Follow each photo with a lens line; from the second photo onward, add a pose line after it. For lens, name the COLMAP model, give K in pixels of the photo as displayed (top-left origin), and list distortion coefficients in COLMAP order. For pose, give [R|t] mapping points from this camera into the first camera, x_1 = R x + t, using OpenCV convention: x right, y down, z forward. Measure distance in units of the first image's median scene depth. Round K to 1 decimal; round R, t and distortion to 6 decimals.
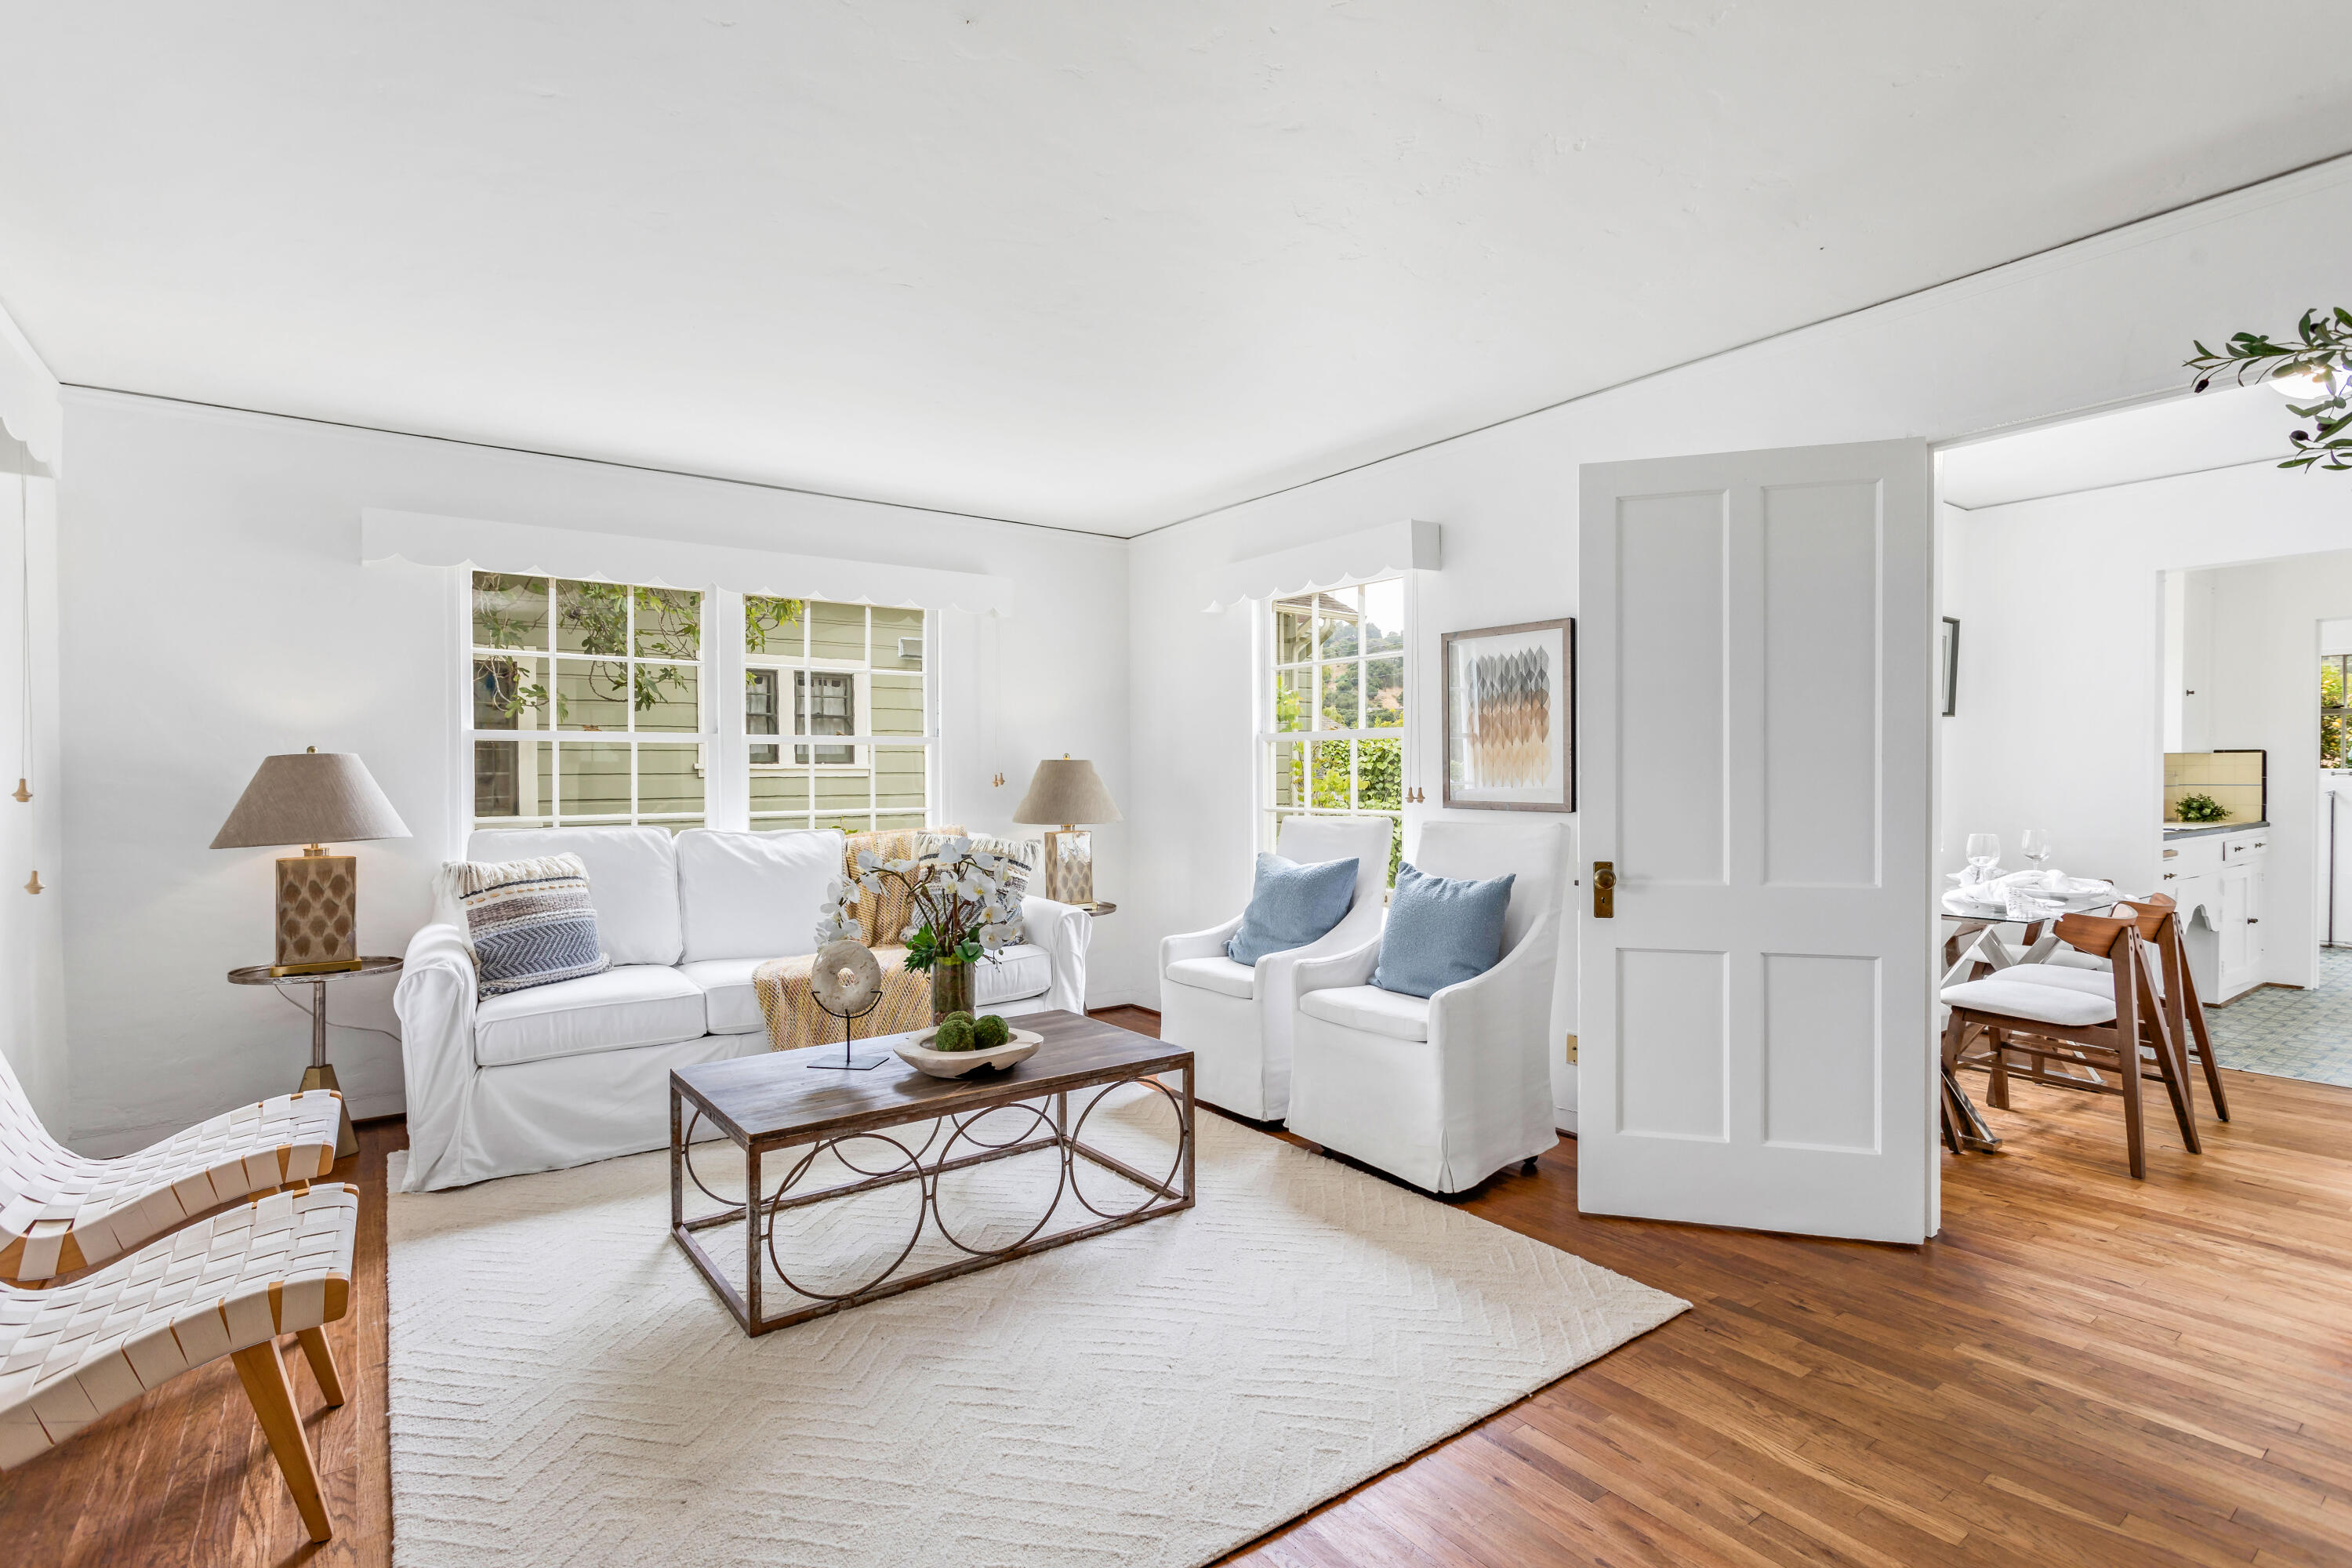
lens RADIAL K [[1123.3, 0, 1170.3], [0, 1123.3, 783.3], [0, 0, 1]] dist [0.000312, 0.001497]
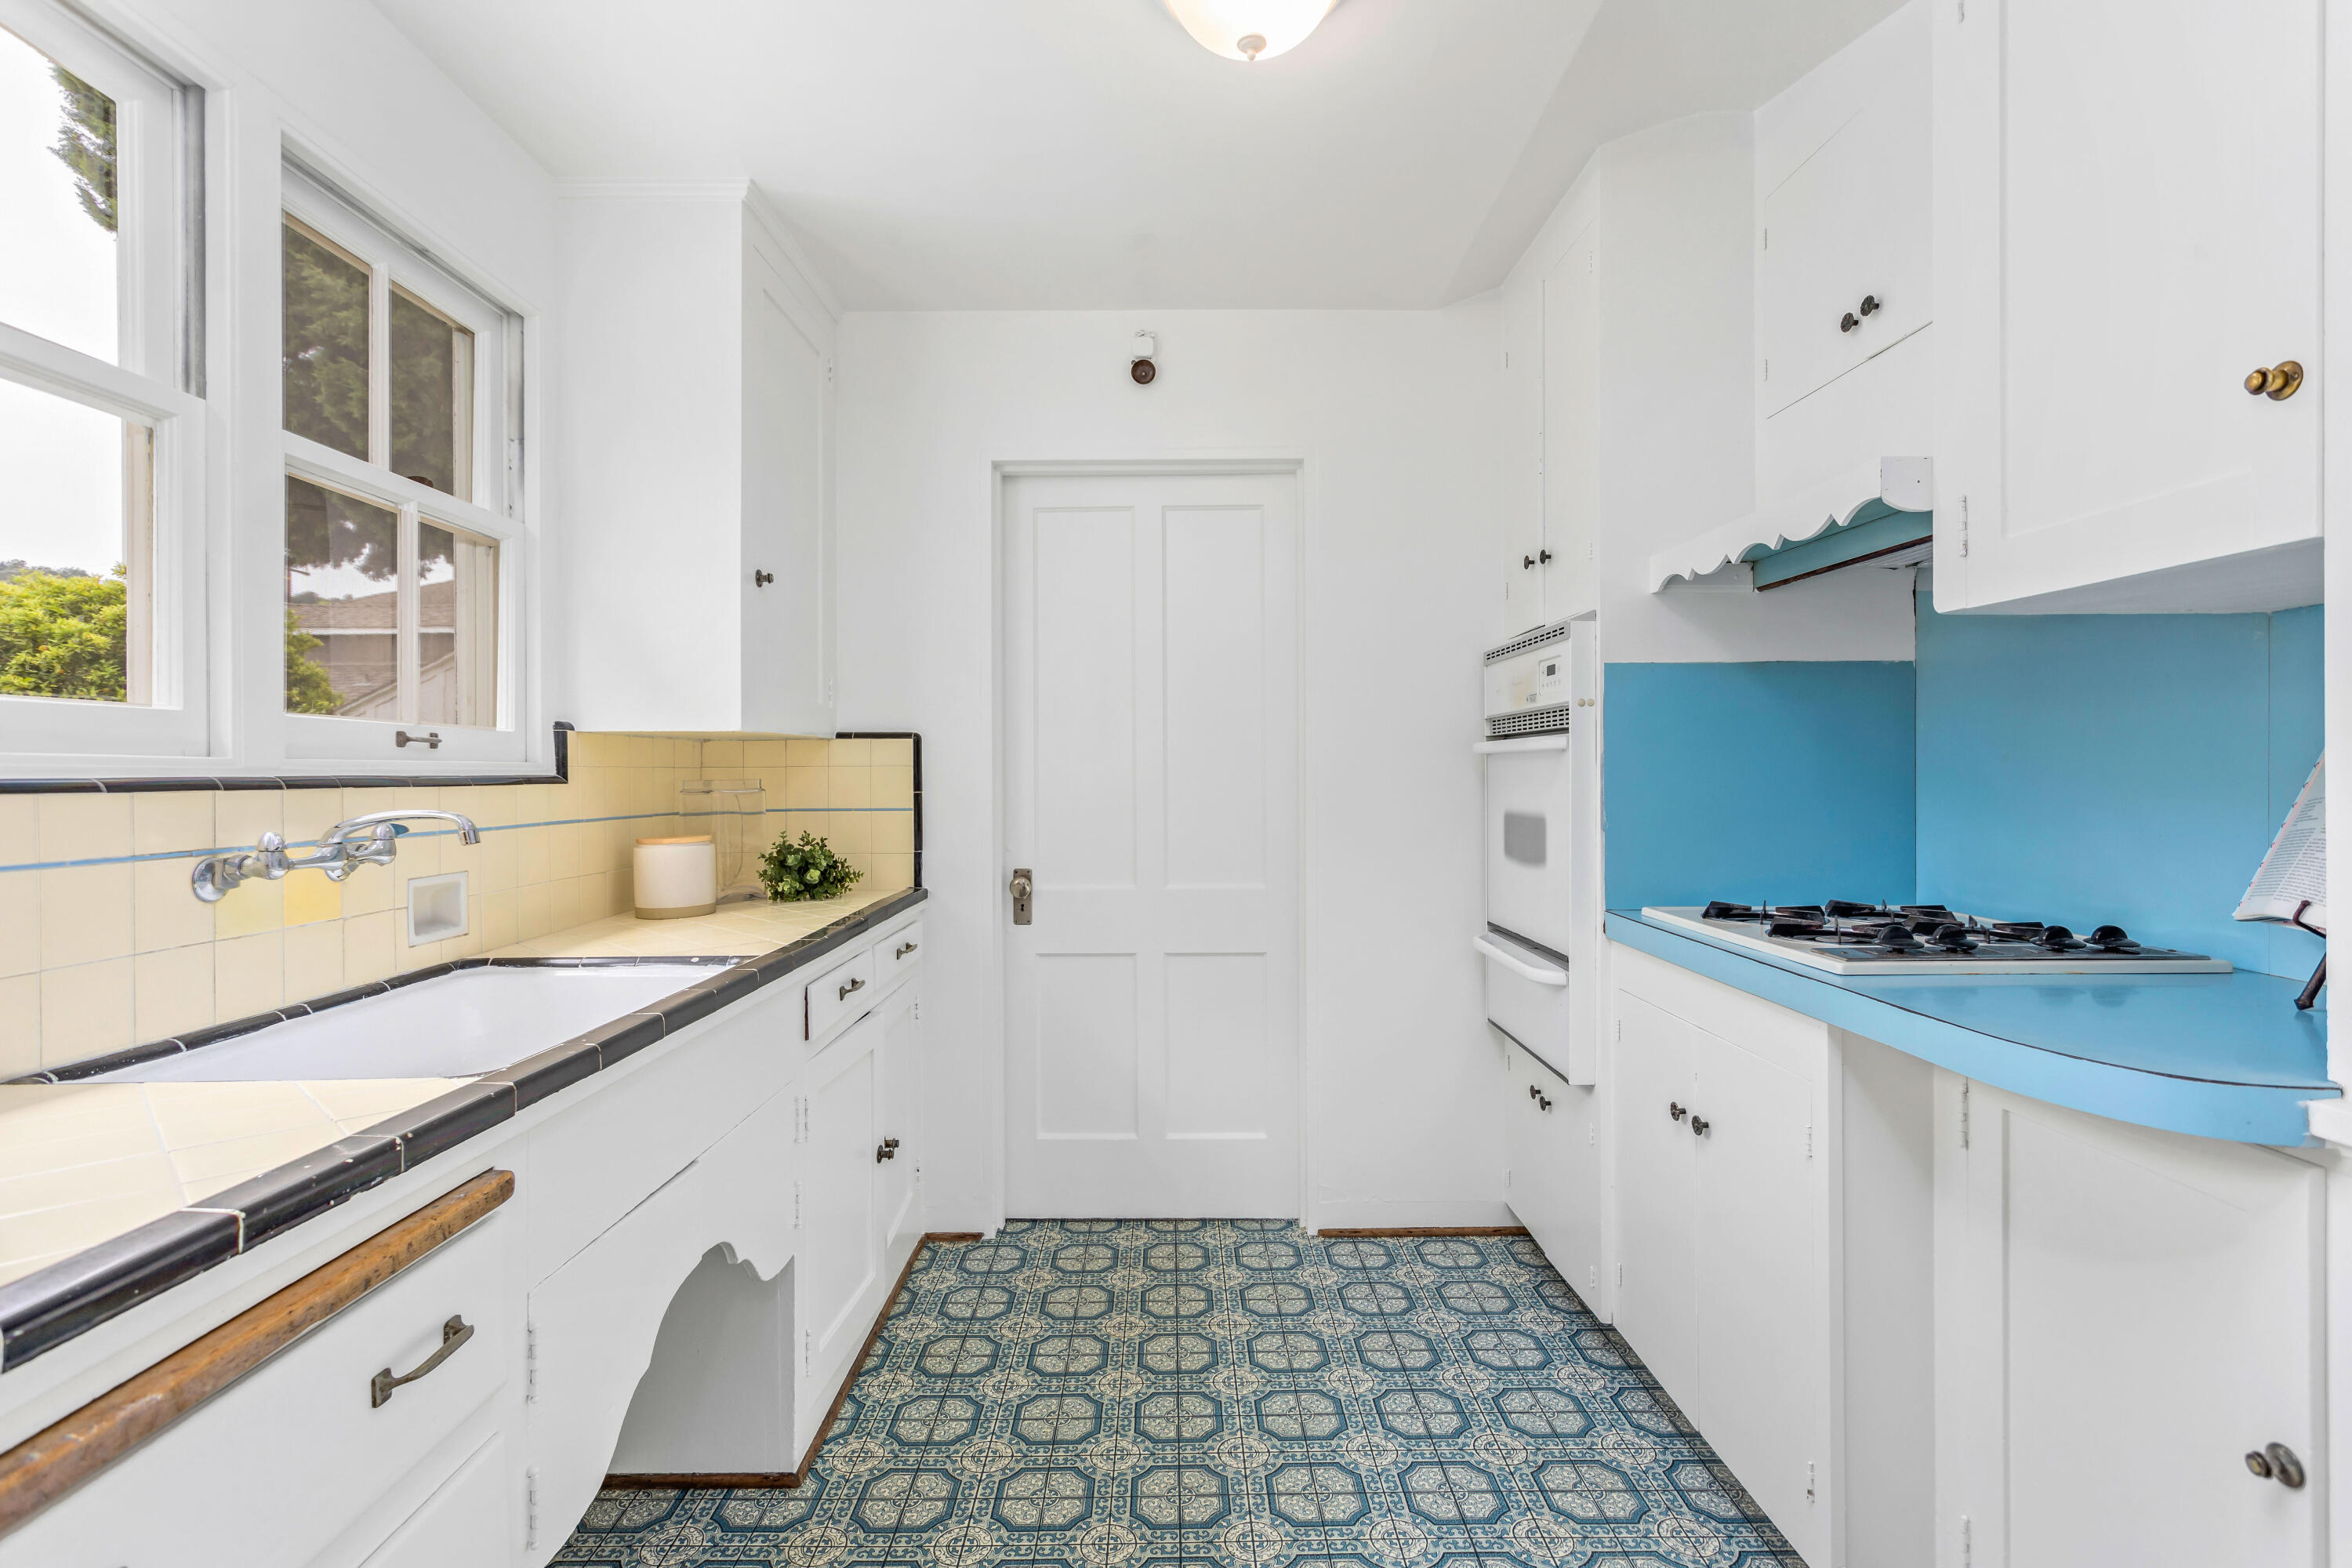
lens RADIAL K [[1123.3, 0, 1172.9], [0, 1123.3, 773.4], [0, 0, 1]] dist [0.000312, 0.001497]
pose [[0.587682, -0.001319, 0.809091, 0.661623], [0.010829, 0.999922, -0.006236, -0.009036], [-0.809020, 0.012427, 0.587650, 0.645042]]
